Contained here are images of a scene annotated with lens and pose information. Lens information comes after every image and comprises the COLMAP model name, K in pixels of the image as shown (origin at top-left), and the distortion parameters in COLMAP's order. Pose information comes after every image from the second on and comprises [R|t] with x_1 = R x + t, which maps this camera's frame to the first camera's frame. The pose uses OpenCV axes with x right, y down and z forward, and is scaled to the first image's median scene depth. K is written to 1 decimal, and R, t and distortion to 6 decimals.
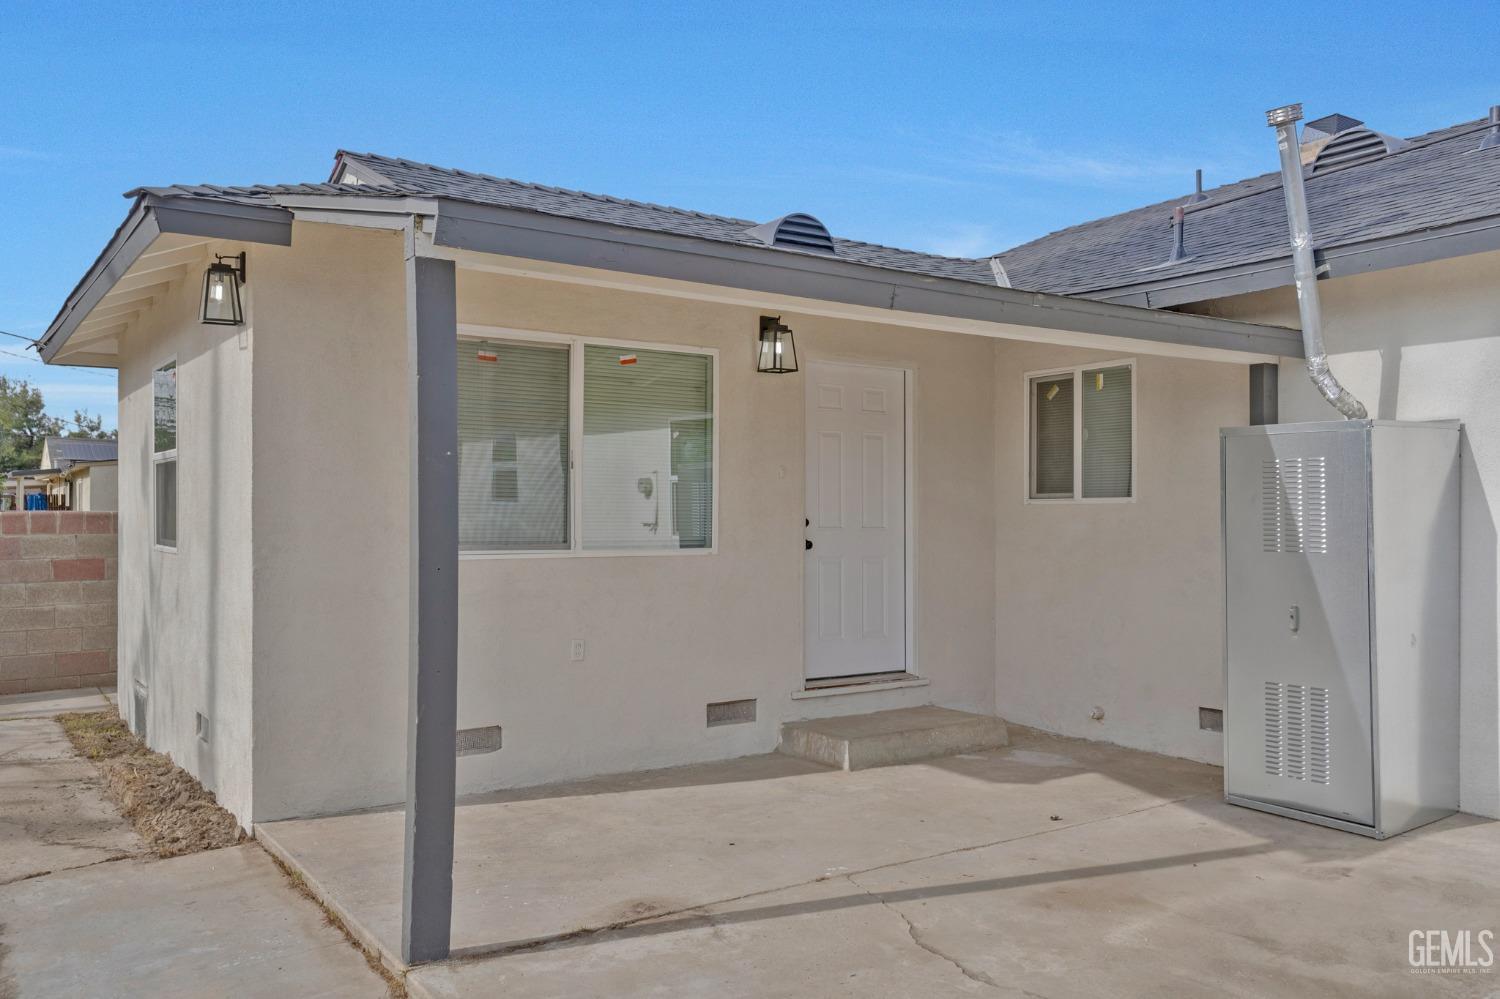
lens RADIAL K [[1176.1, 0, 728.9], [0, 1176.1, 517.0], [0, 0, 1]] dist [-0.001679, -0.001906]
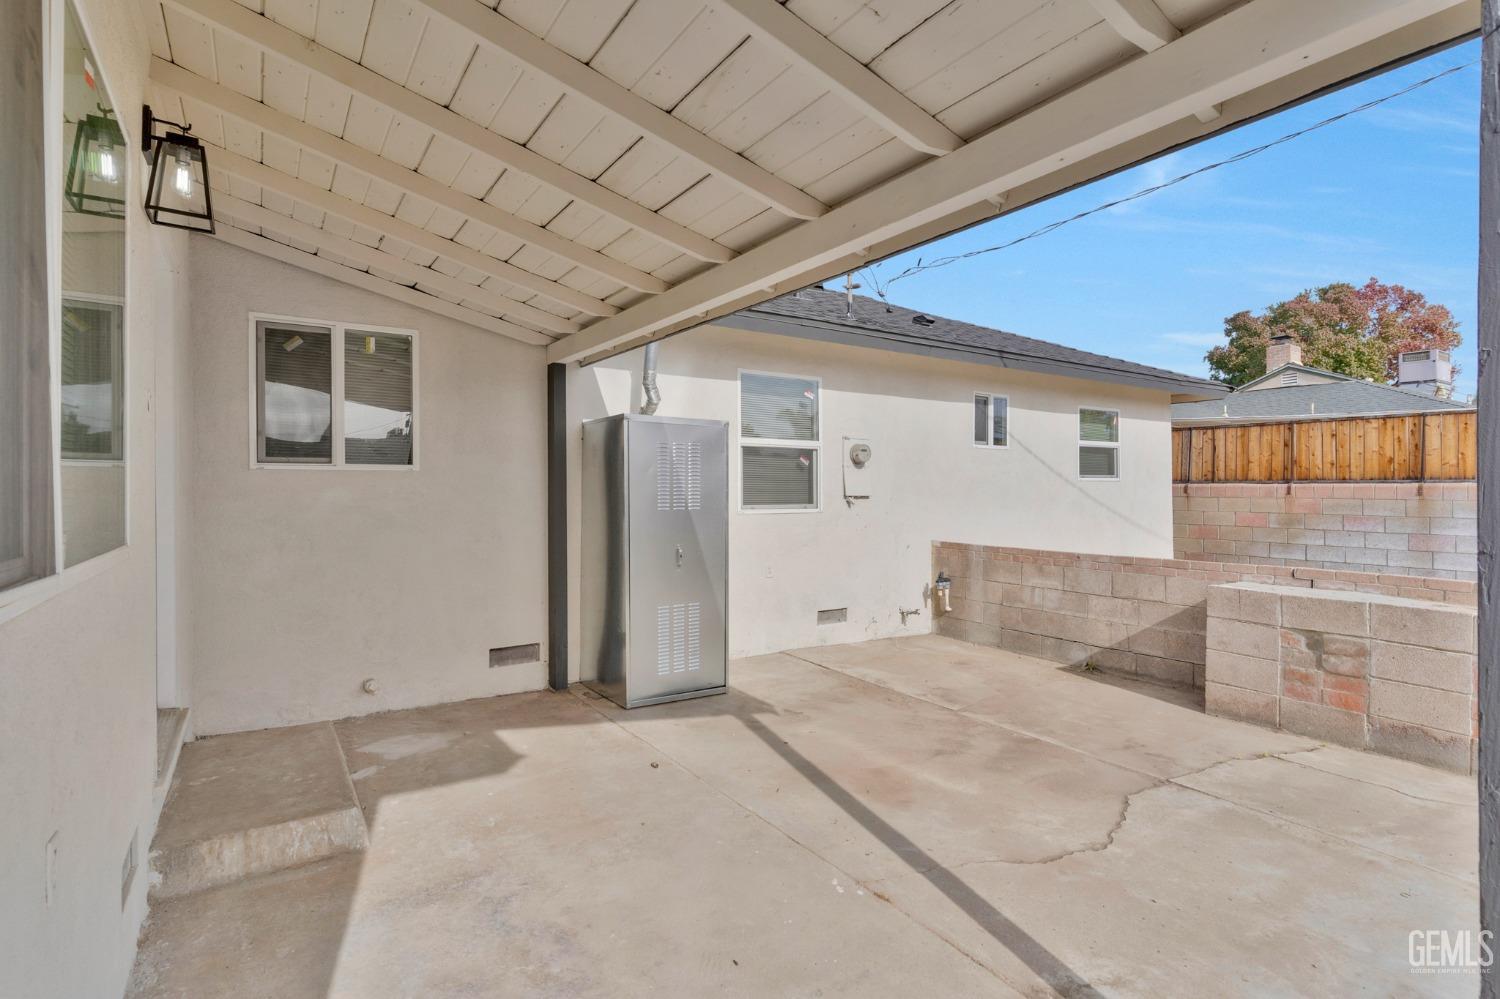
lens RADIAL K [[731.0, 0, 736.0], [0, 731.0, 498.8], [0, 0, 1]] dist [0.003229, 0.000602]
pose [[0.012056, -0.015382, 0.999809, -0.372577], [-0.001602, 0.999880, 0.015402, 0.003002], [-0.999926, -0.001787, 0.012030, 0.891303]]
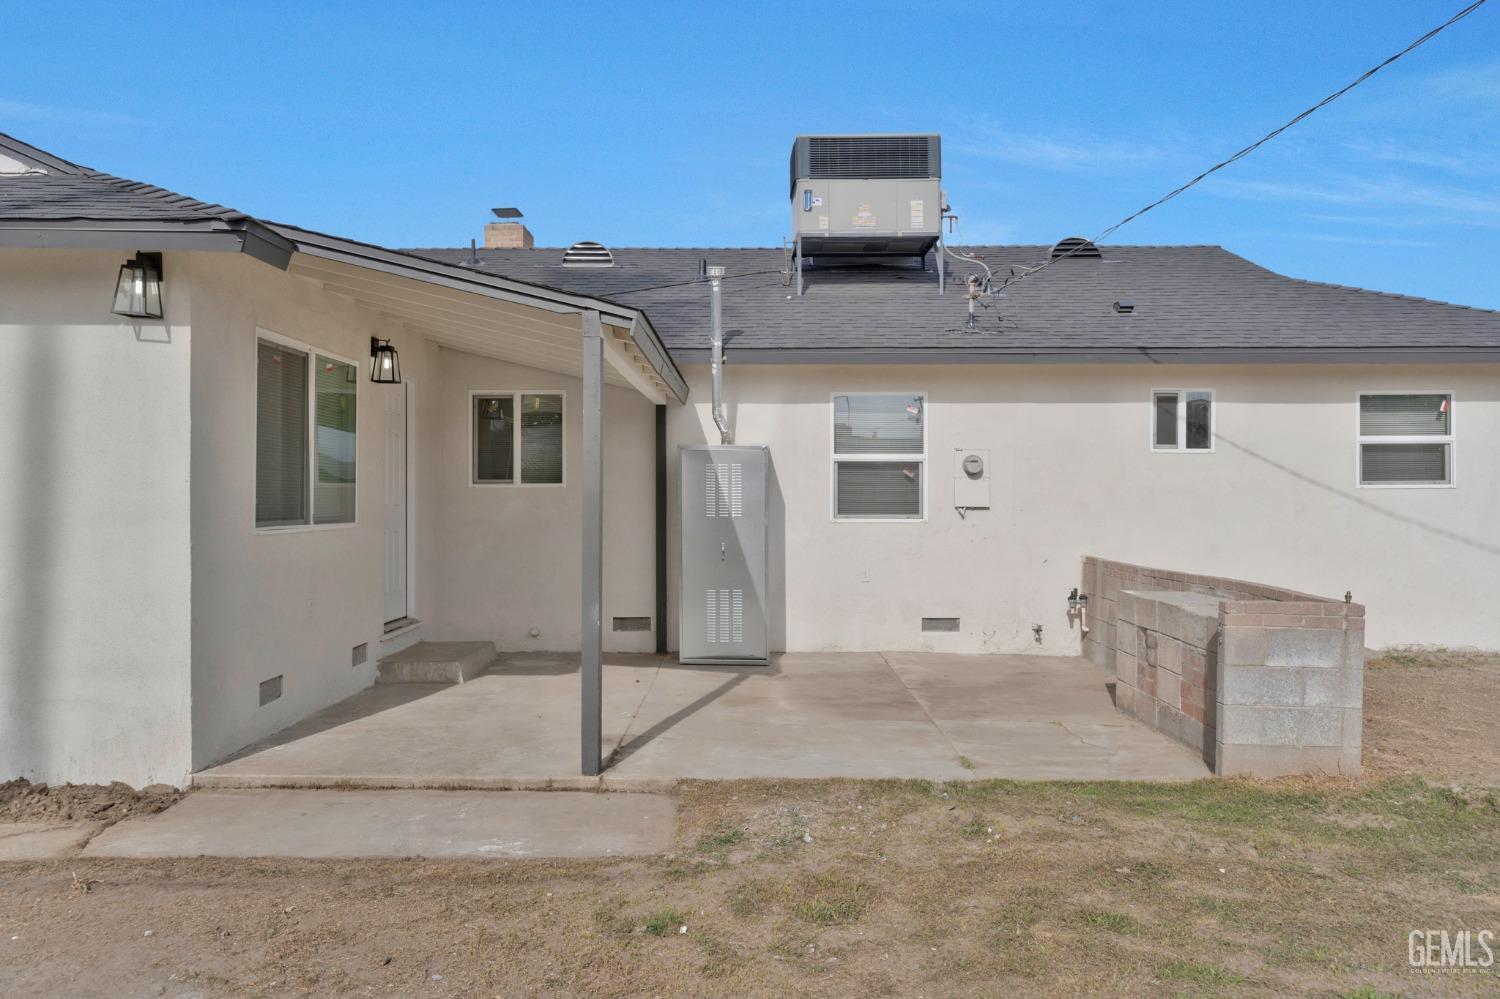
lens RADIAL K [[1206.4, 0, 739.2], [0, 1206.4, 501.0], [0, 0, 1]] dist [-0.003722, -0.001348]
pose [[0.567648, -0.003686, 0.823263, -0.991961], [-0.000193, 0.999989, 0.004610, -0.002074], [-0.823271, -0.002776, 0.567641, -0.066021]]
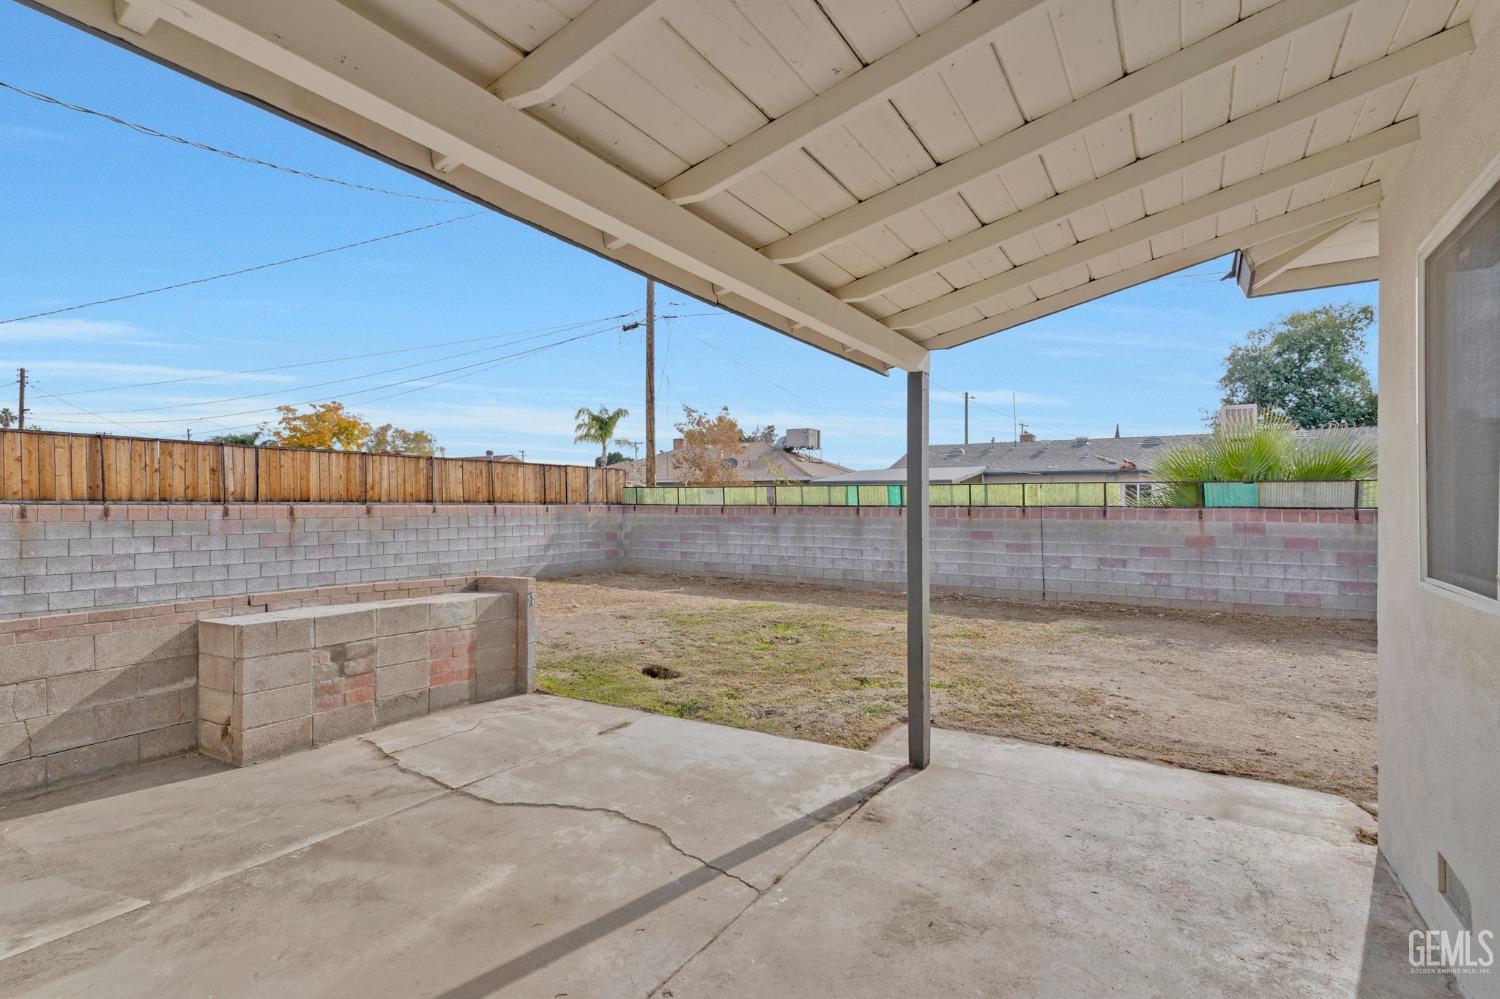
lens RADIAL K [[731.0, 0, 736.0], [0, 731.0, 498.8], [0, 0, 1]] dist [0.003229, 0.000602]
pose [[-0.911013, -0.005355, -0.412344, 0.300537], [-0.001094, 0.999944, -0.010568, -0.009311], [0.412377, -0.009177, -0.910967, 1.258702]]
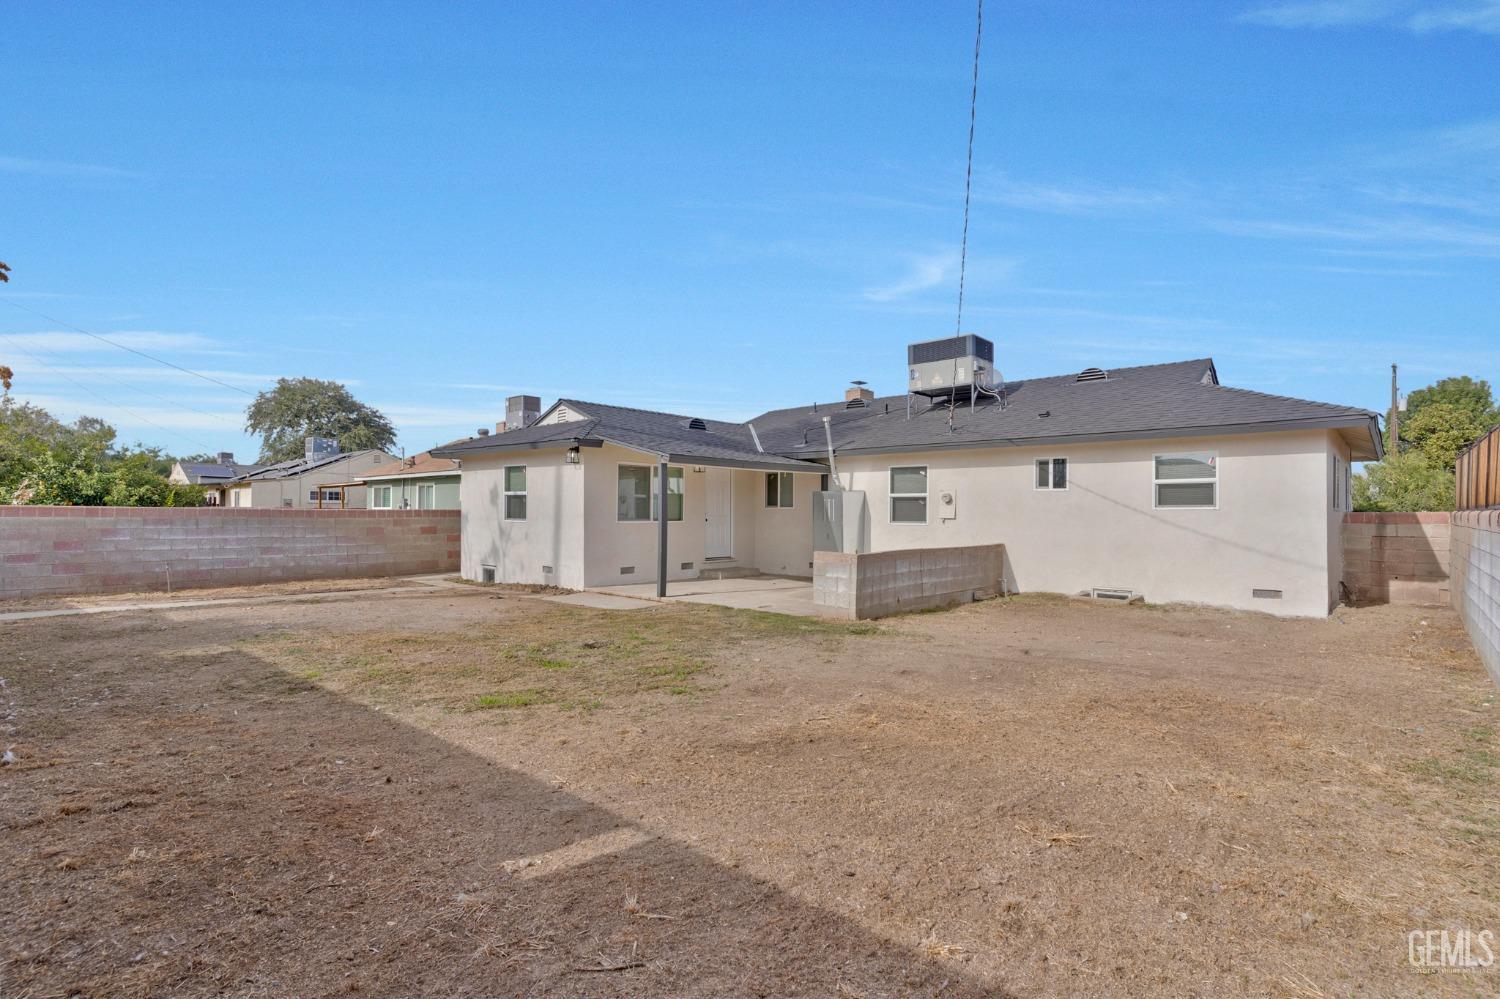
lens RADIAL K [[731.0, 0, 736.0], [0, 731.0, 498.8], [0, 0, 1]] dist [0.003229, 0.000602]
pose [[0.971234, 0.008751, 0.237967, -0.468313], [-0.004443, 0.999817, -0.018633, -0.000292], [-0.238086, 0.017039, 0.971095, -1.470573]]
